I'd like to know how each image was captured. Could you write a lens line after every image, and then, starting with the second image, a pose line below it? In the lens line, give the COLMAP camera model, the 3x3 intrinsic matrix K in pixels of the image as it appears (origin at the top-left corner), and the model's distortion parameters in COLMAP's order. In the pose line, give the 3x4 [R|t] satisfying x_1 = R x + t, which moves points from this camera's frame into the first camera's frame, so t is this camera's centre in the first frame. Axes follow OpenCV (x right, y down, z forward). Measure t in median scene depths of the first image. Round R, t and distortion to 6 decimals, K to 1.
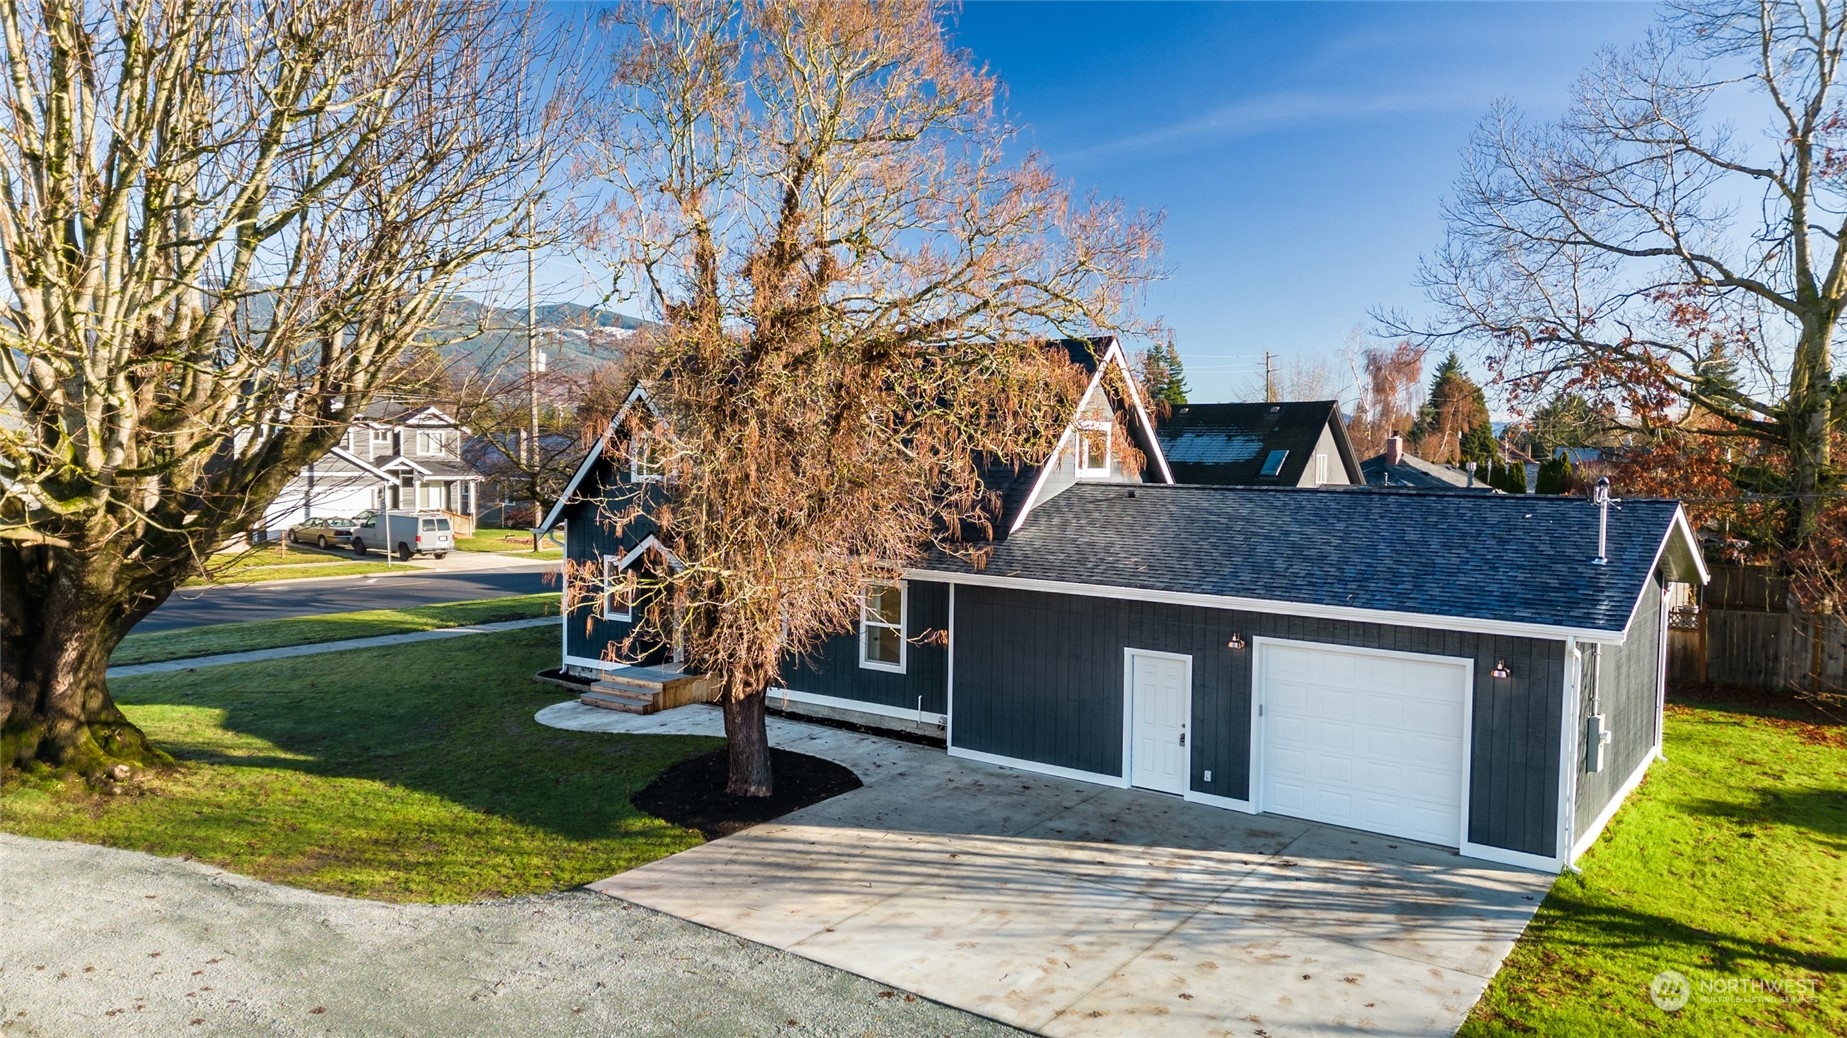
lens RADIAL K [[1280.1, 0, 923.5], [0, 1280.1, 519.0], [0, 0, 1]] dist [0.077055, -0.073435]
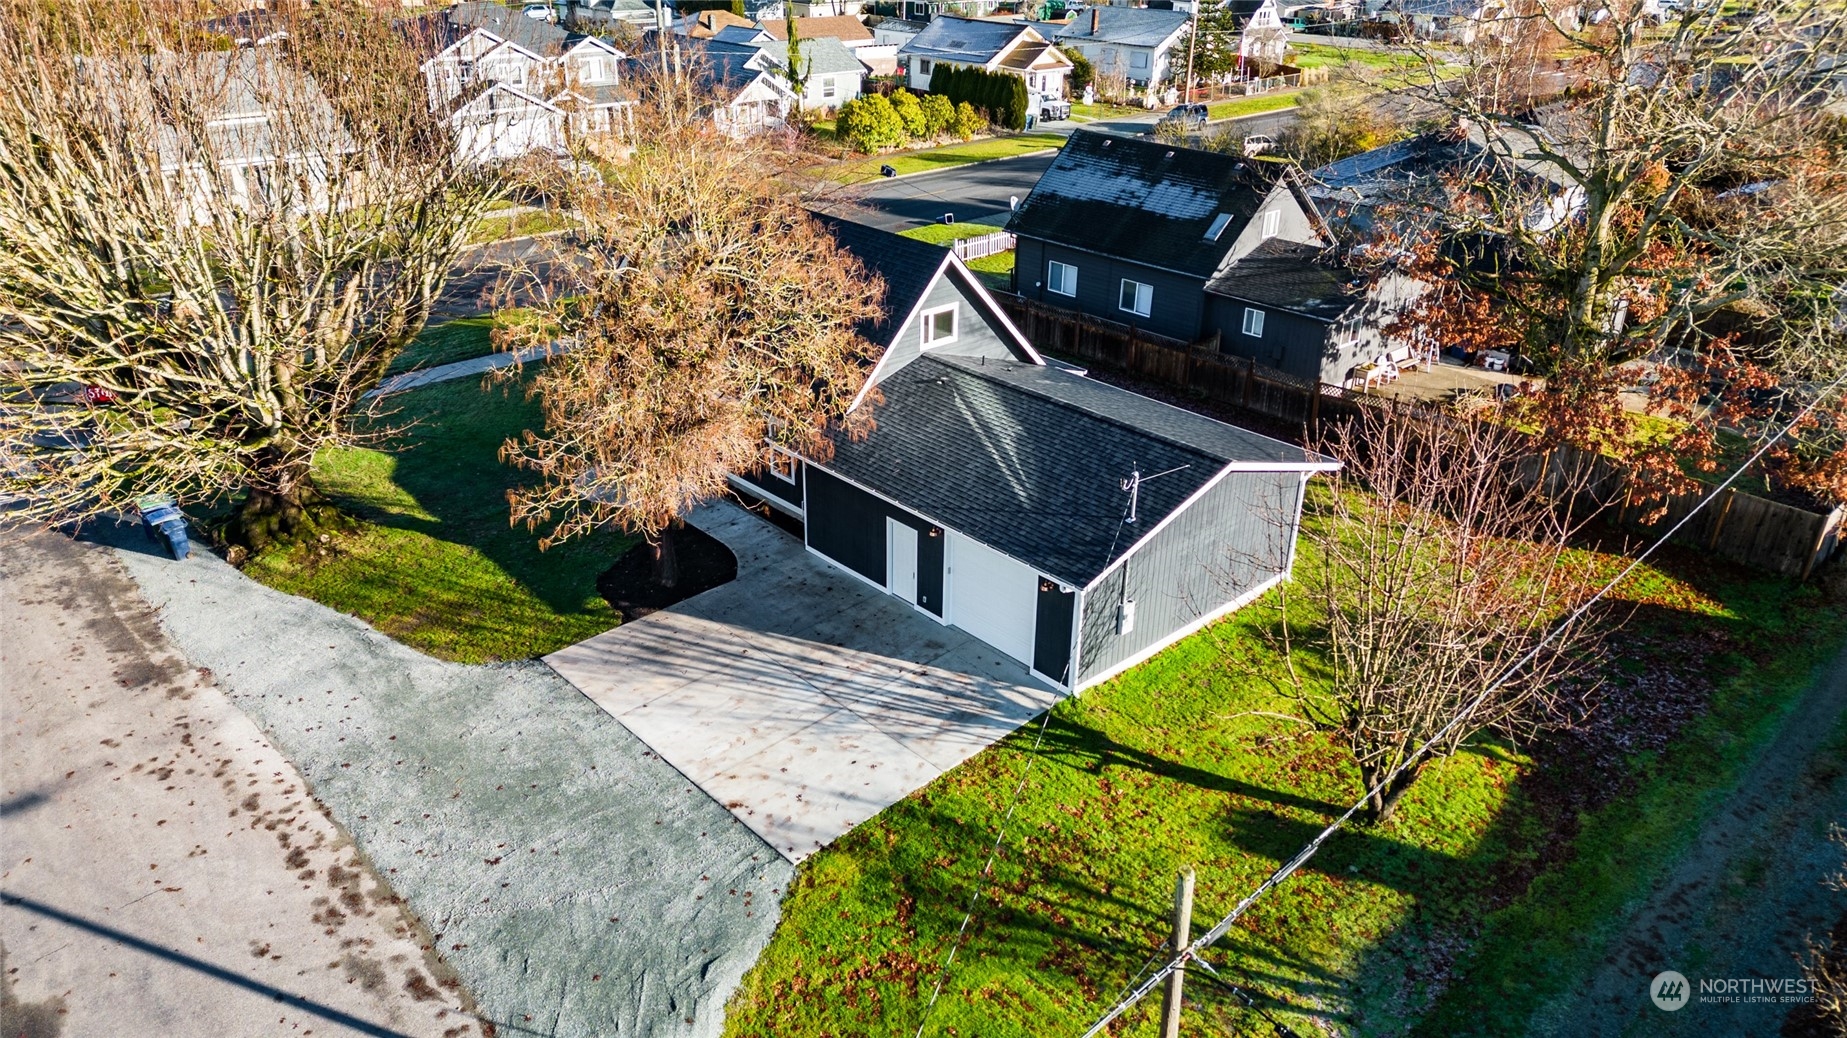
lens RADIAL K [[1280.1, 0, 923.5], [0, 1280.1, 519.0], [0, 0, 1]] dist [0.077055, -0.073435]
pose [[0.981930, 0.079103, -0.171920, 0.551218], [-0.006850, 0.922712, 0.385430, -0.586812], [0.189122, -0.377288, 0.906580, -0.492008]]
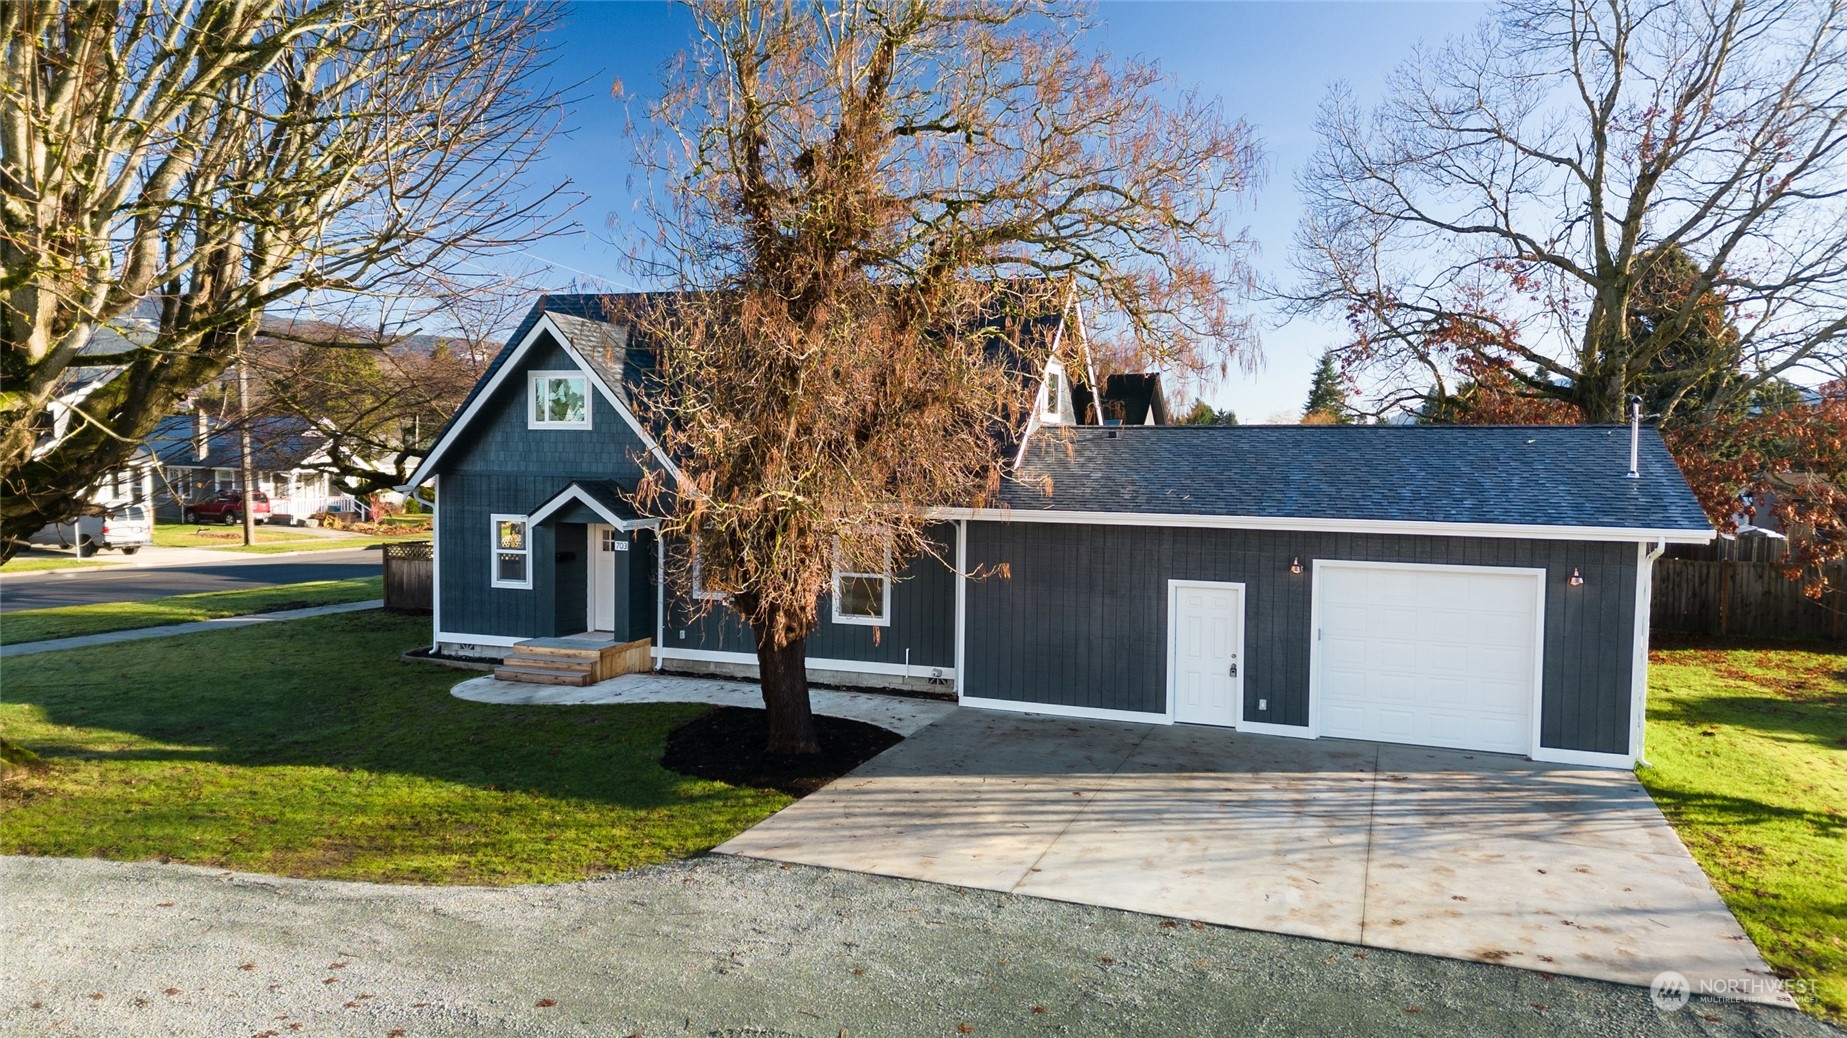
lens RADIAL K [[1280.1, 0, 923.5], [0, 1280.1, 519.0], [0, 0, 1]] dist [0.077055, -0.073435]
pose [[0.966792, -0.013590, 0.255203, -0.313726], [0.014791, 0.999887, -0.002787, 0.063524], [-0.255136, 0.006469, 0.966883, 0.126982]]
